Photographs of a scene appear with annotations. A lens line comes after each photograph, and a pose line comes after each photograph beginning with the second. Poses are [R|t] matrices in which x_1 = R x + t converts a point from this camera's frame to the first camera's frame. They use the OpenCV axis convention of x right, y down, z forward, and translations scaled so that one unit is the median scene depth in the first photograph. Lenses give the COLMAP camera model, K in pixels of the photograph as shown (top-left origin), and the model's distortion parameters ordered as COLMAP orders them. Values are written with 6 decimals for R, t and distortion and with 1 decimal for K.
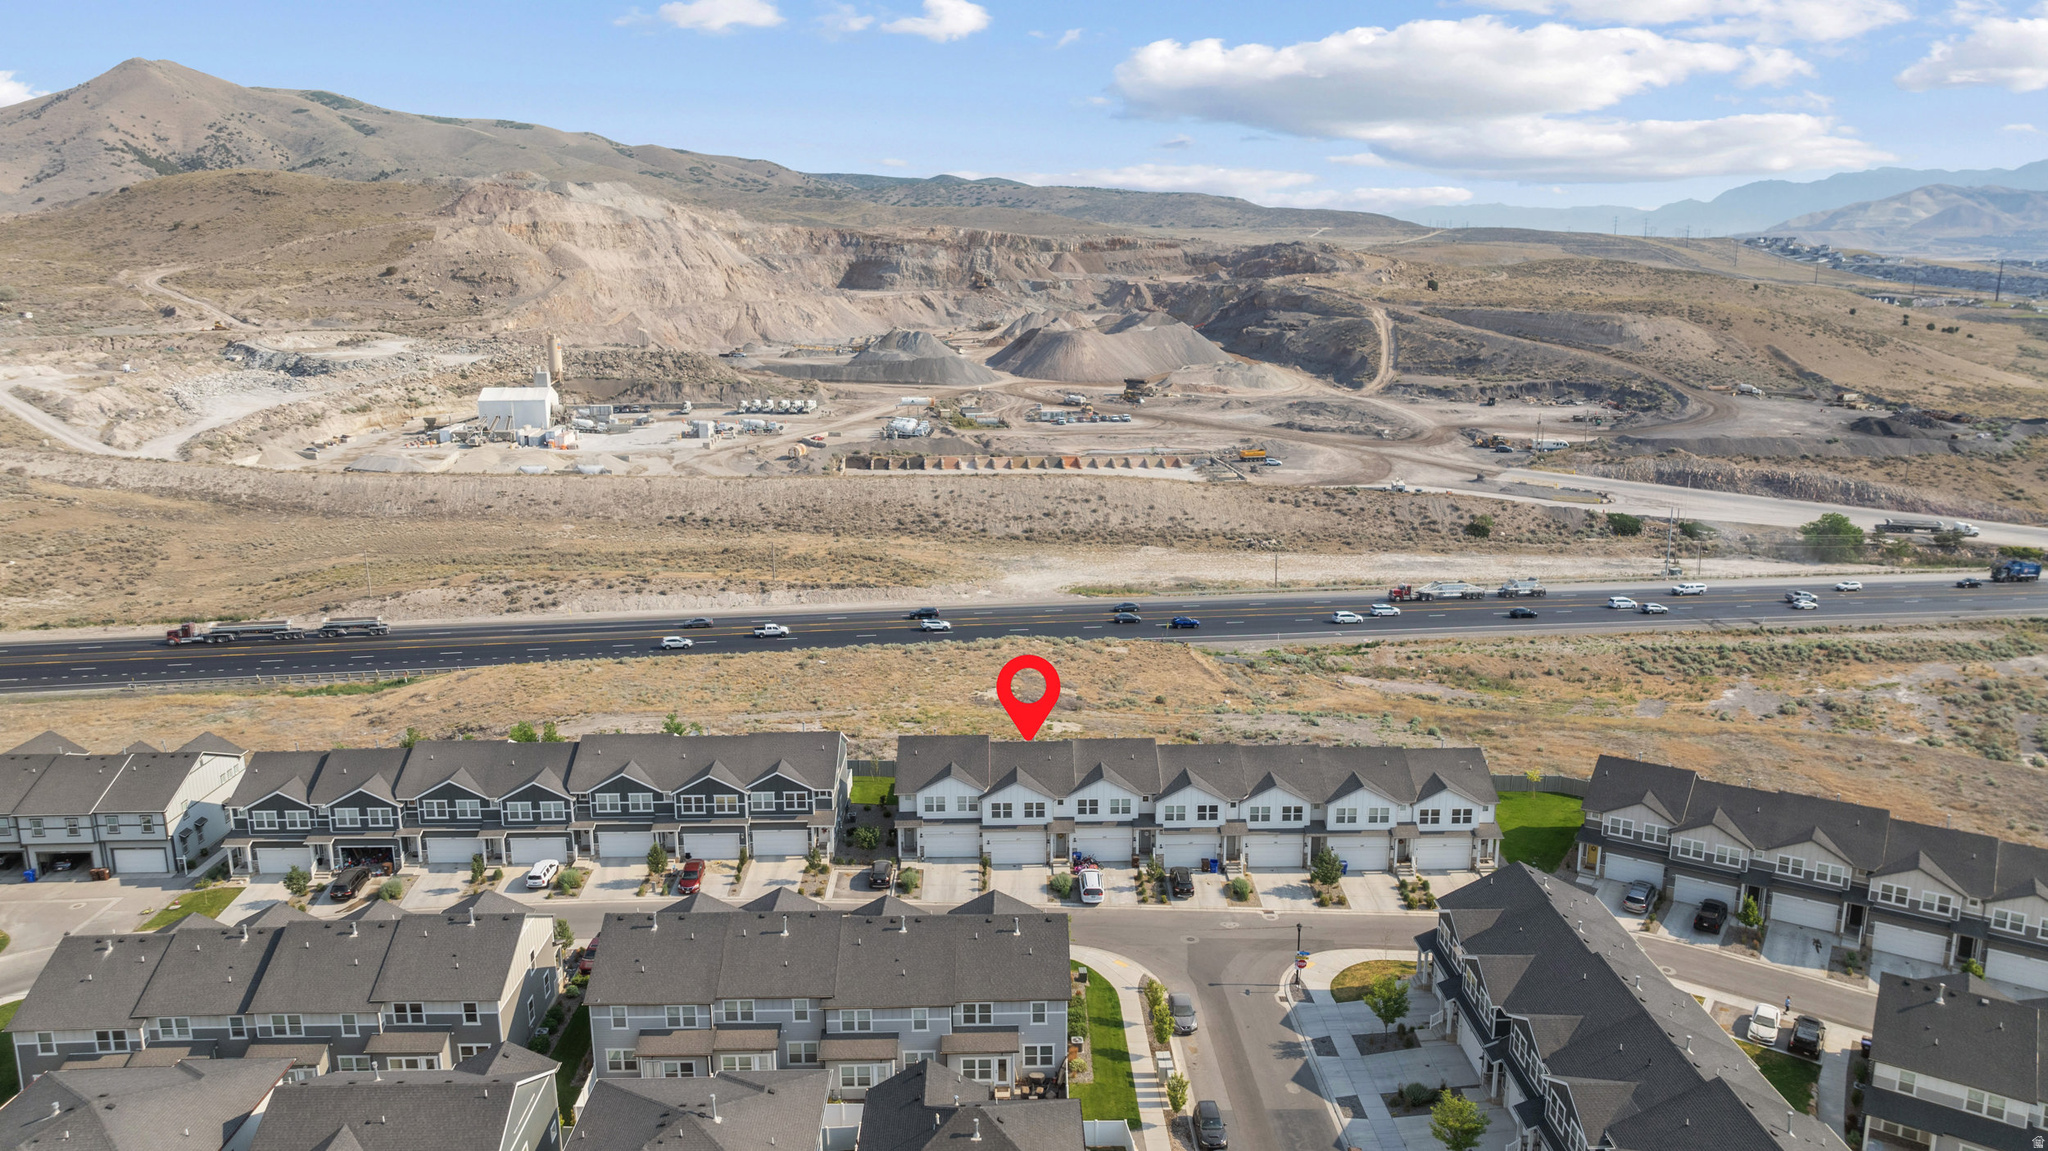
lens RADIAL K [[1436.5, 0, 1030.2], [0, 1436.5, 558.1], [0, 0, 1]] dist [-0.025379, 0.019095]
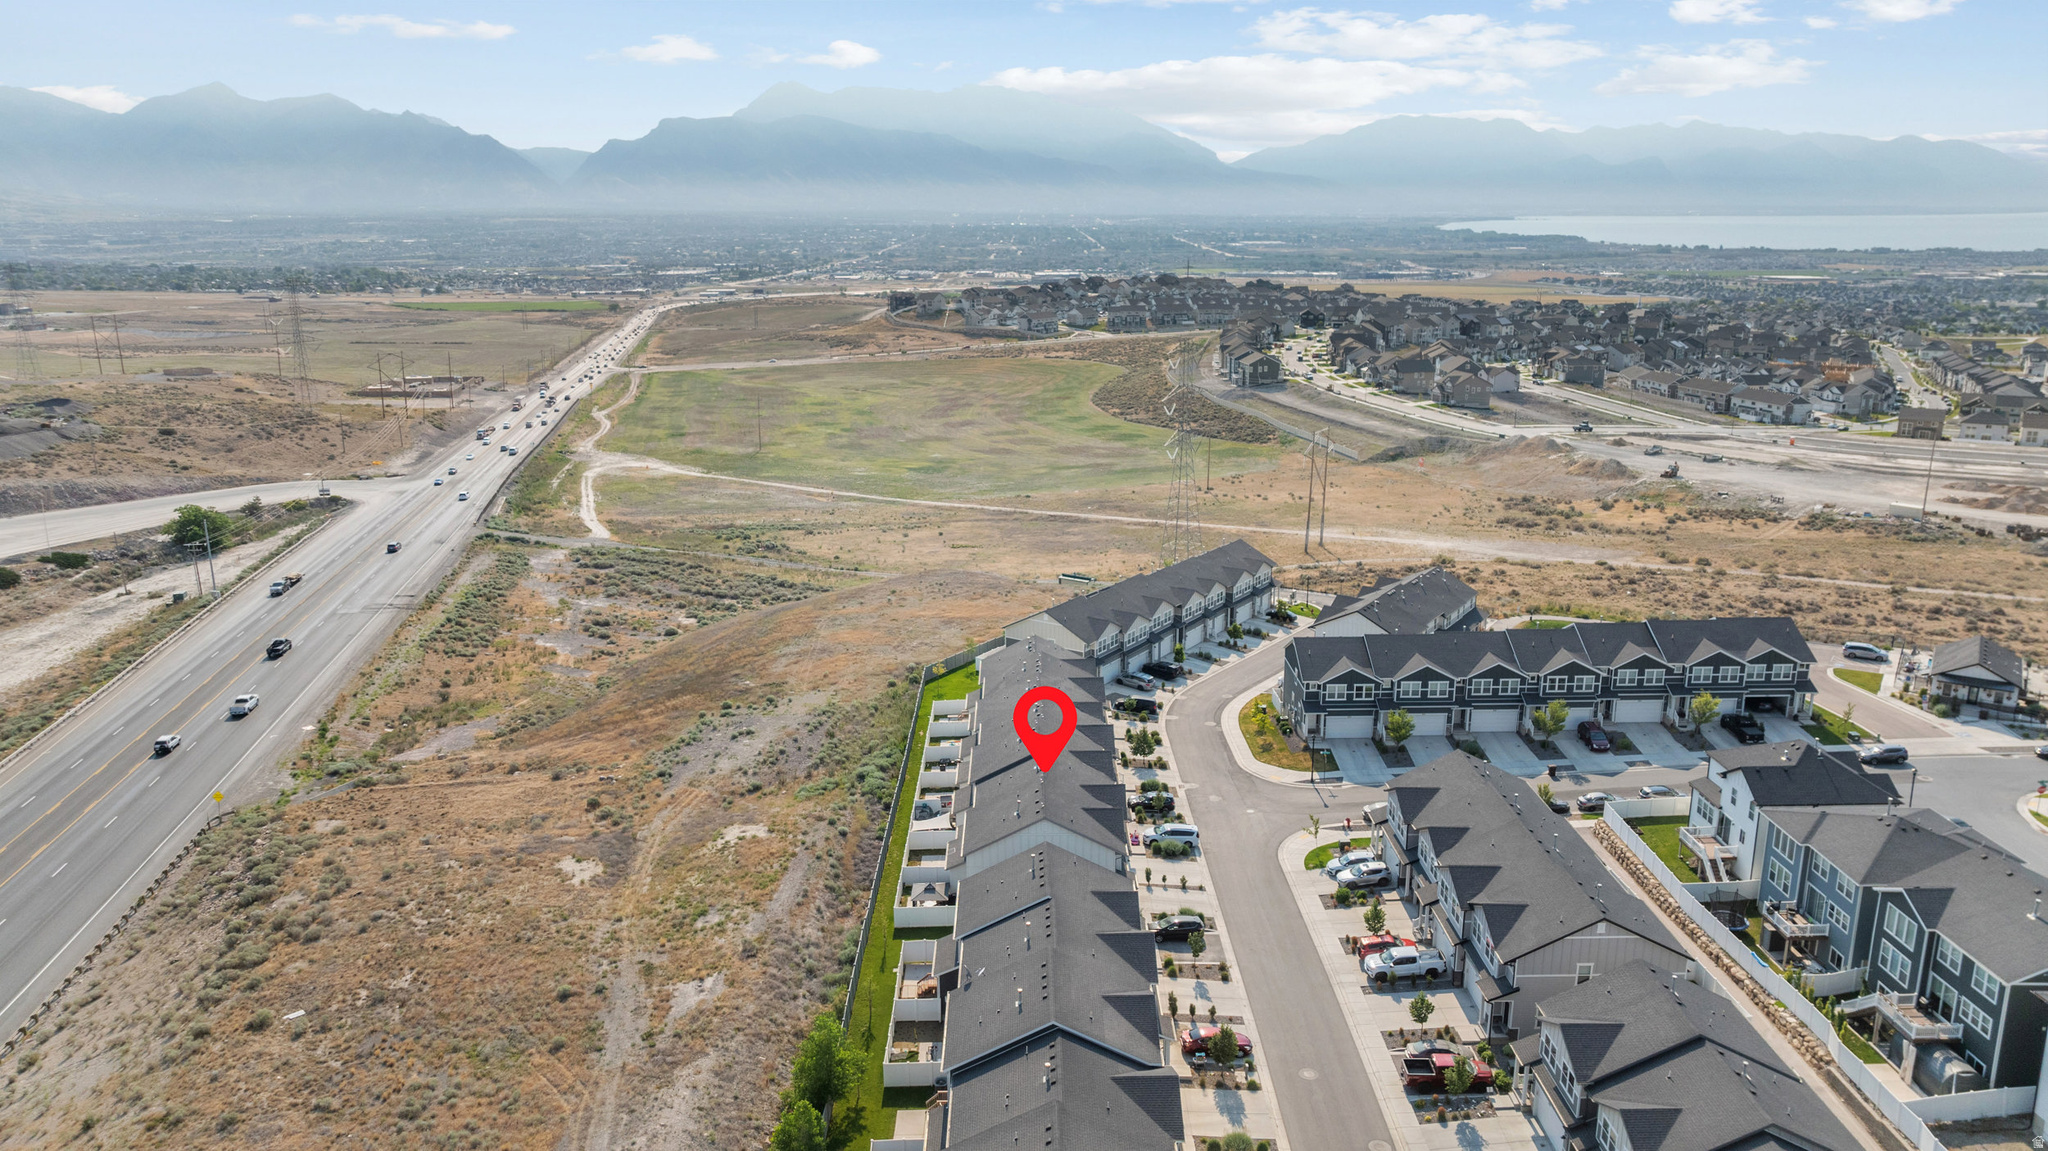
lens RADIAL K [[1436.5, 0, 1024.2], [0, 1436.5, 578.2], [0, 0, 1]] dist [-0.025379, 0.019095]
pose [[0.015746, -0.247983, 0.968636, -0.306639], [0.222422, 0.945352, 0.238407, -0.073562], [-0.974823, 0.211692, 0.070043, 0.330176]]
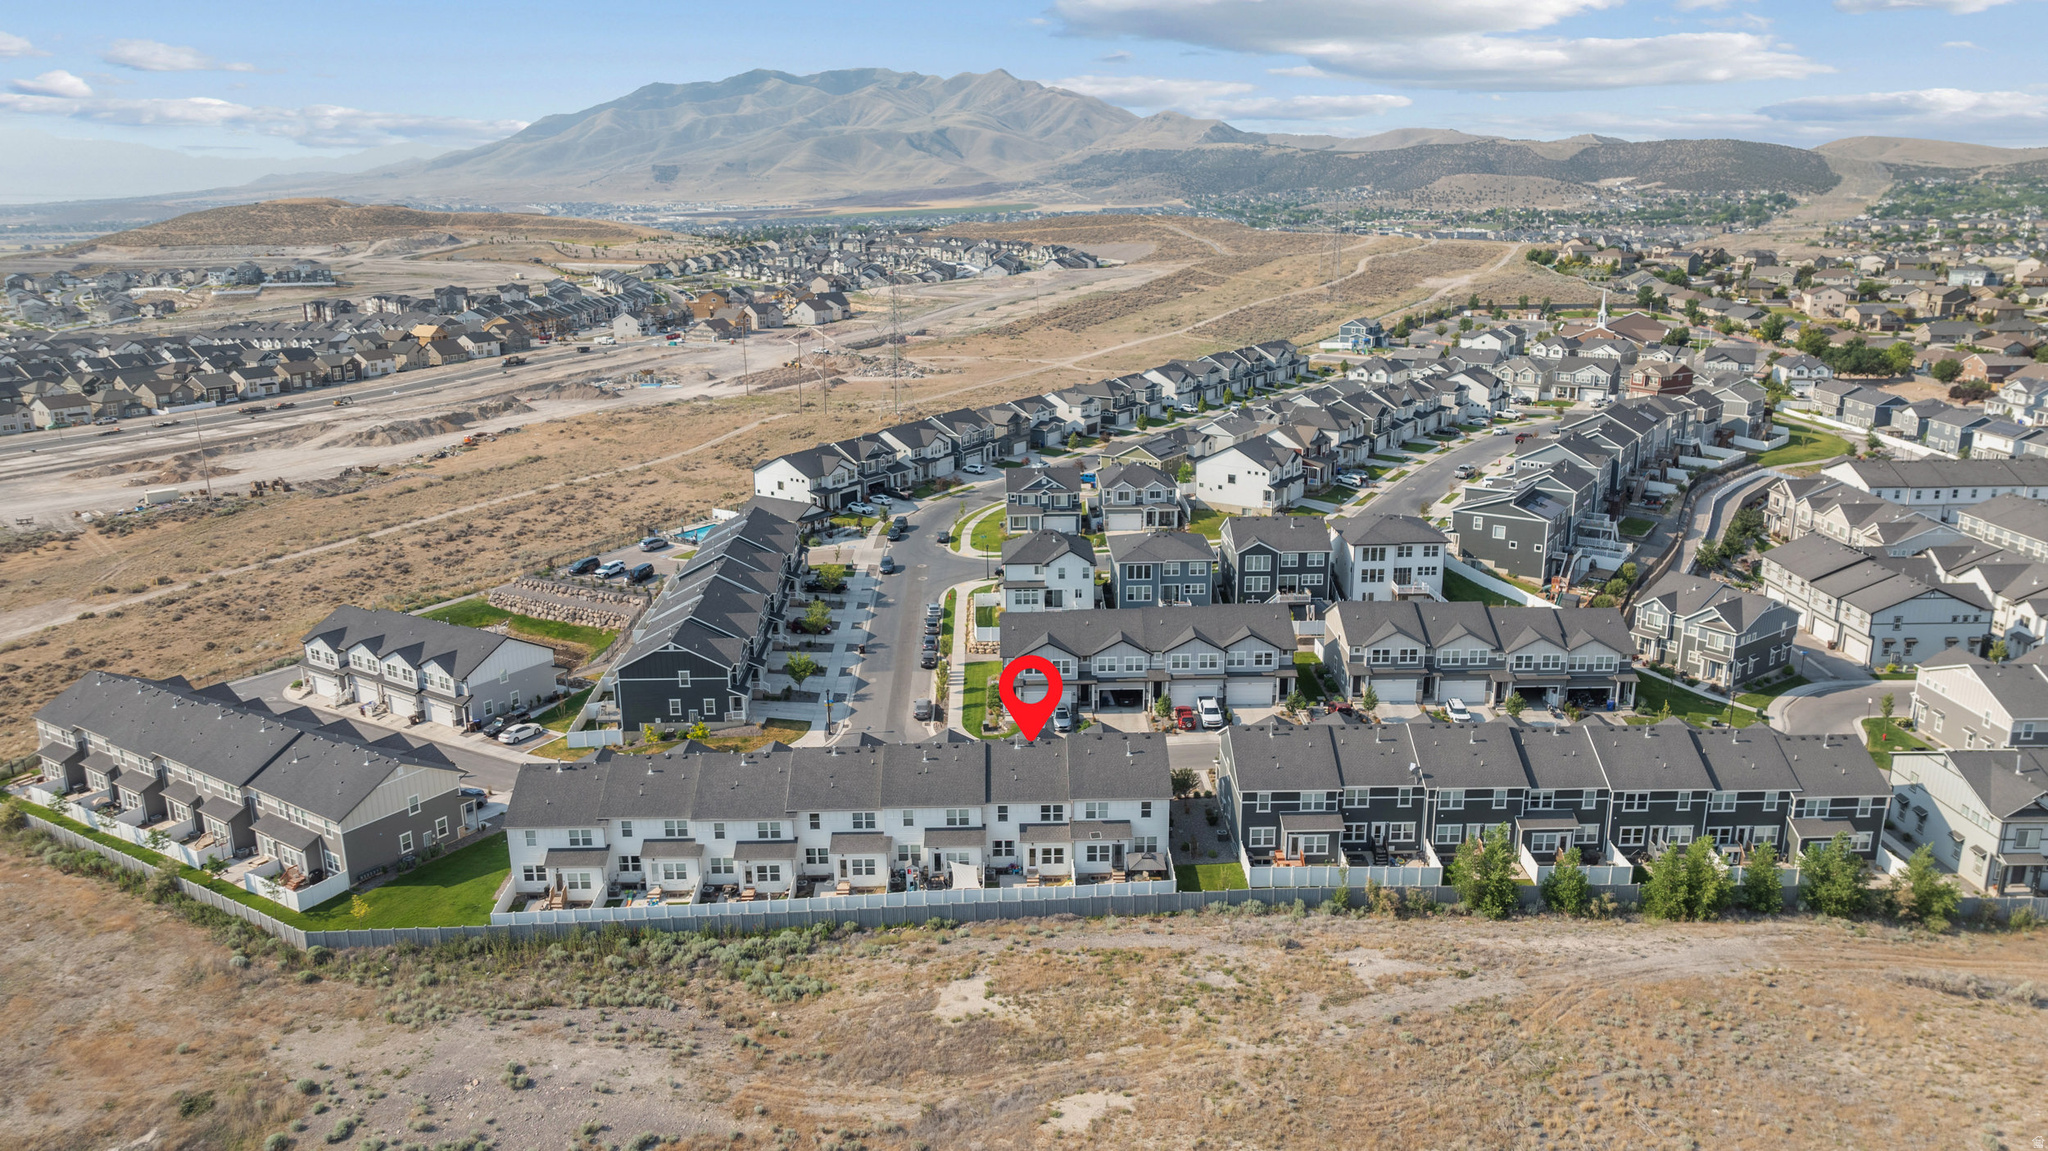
lens RADIAL K [[1436.5, 0, 1027.7], [0, 1436.5, 576.0], [0, 0, 1]] dist [-0.025379, 0.019095]
pose [[-0.999916, 0.012302, 0.004140, -0.003322], [0.012802, 0.881975, 0.471122, -0.141257], [0.002145, 0.471136, -0.882058, 0.628269]]
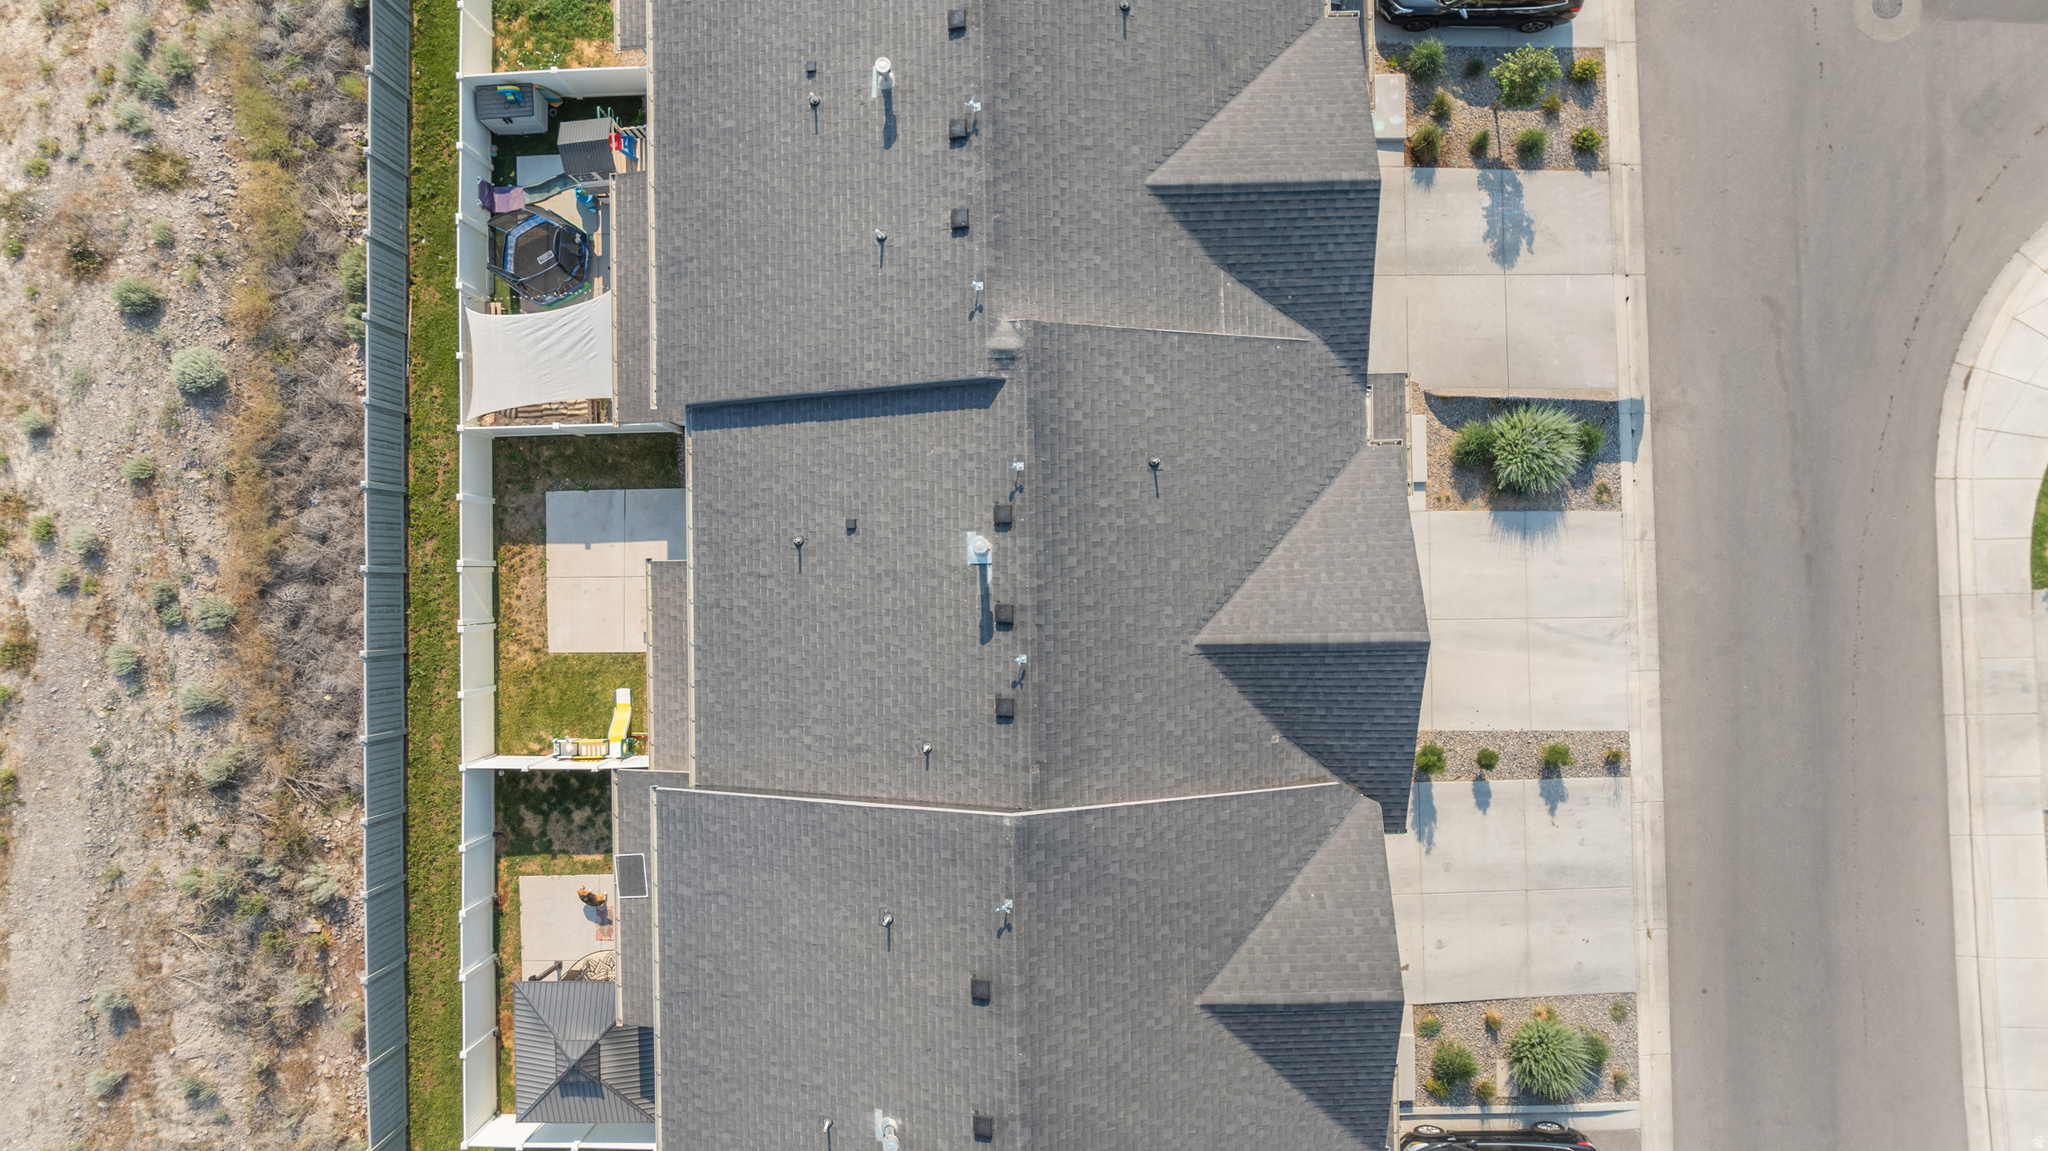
lens RADIAL K [[1436.5, 0, 1027.3], [0, 1436.5, 579.0], [0, 0, 1]] dist [-0.025379, 0.019095]
pose [[0.006376, -0.999953, 0.007264, -0.000941], [0.228733, 0.008530, 0.973452, -0.013525], [-0.973468, -0.004545, 0.228777, 0.343286]]
